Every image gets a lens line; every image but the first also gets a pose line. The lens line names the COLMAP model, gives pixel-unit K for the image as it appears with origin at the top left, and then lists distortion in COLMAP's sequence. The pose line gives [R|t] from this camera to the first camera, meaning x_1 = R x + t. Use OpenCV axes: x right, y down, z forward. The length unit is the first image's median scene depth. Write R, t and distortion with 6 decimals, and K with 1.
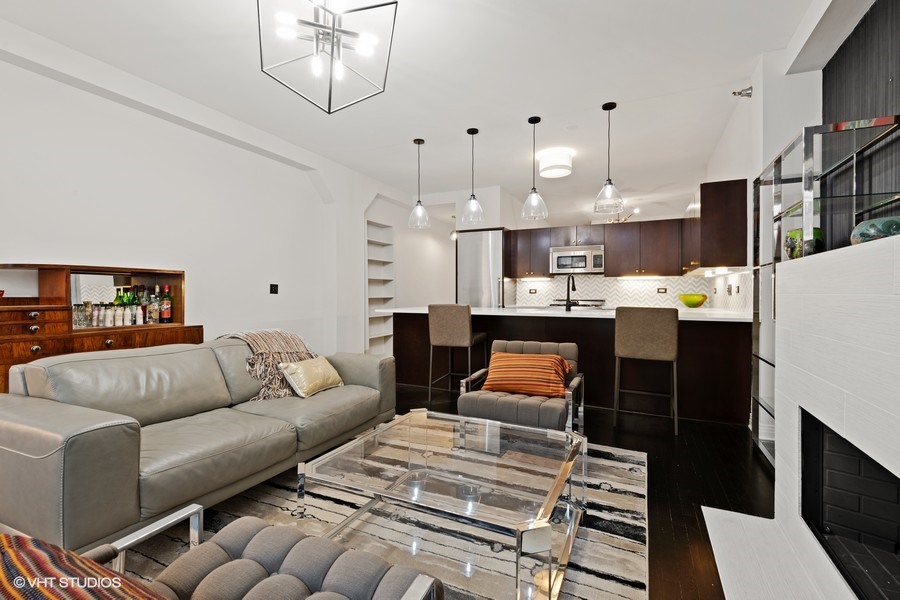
lens RADIAL K [[403.7, 0, 459.9], [0, 403.7, 301.9], [0, 0, 1]] dist [-0.000589, -0.000057]
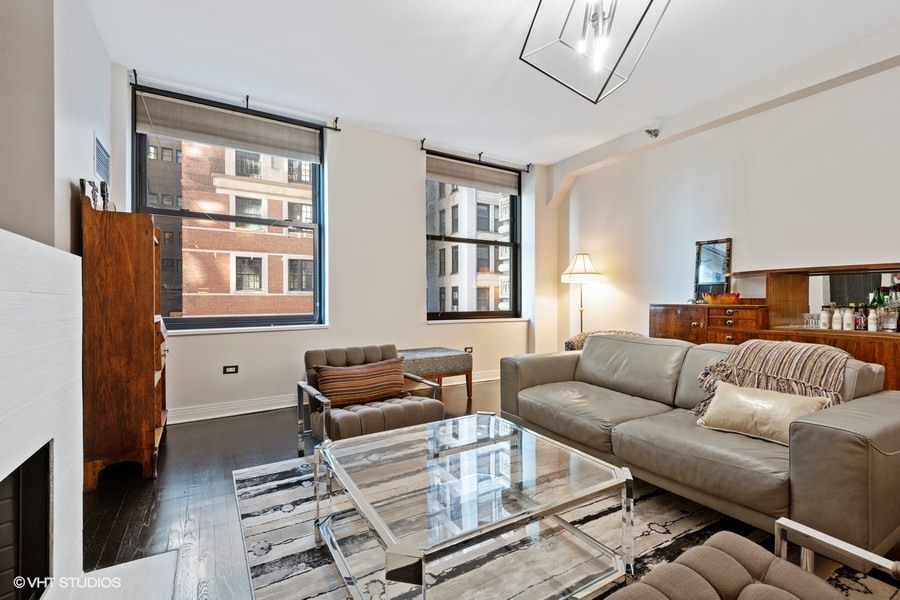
lens RADIAL K [[403.7, 0, 455.4], [0, 403.7, 300.1], [0, 0, 1]] dist [-0.000589, -0.000057]
pose [[-0.551638, -0.001330, -0.834083, 0.531157], [-0.015080, 0.999851, 0.008379, -0.002337], [0.833948, 0.017200, -0.551576, 1.060642]]
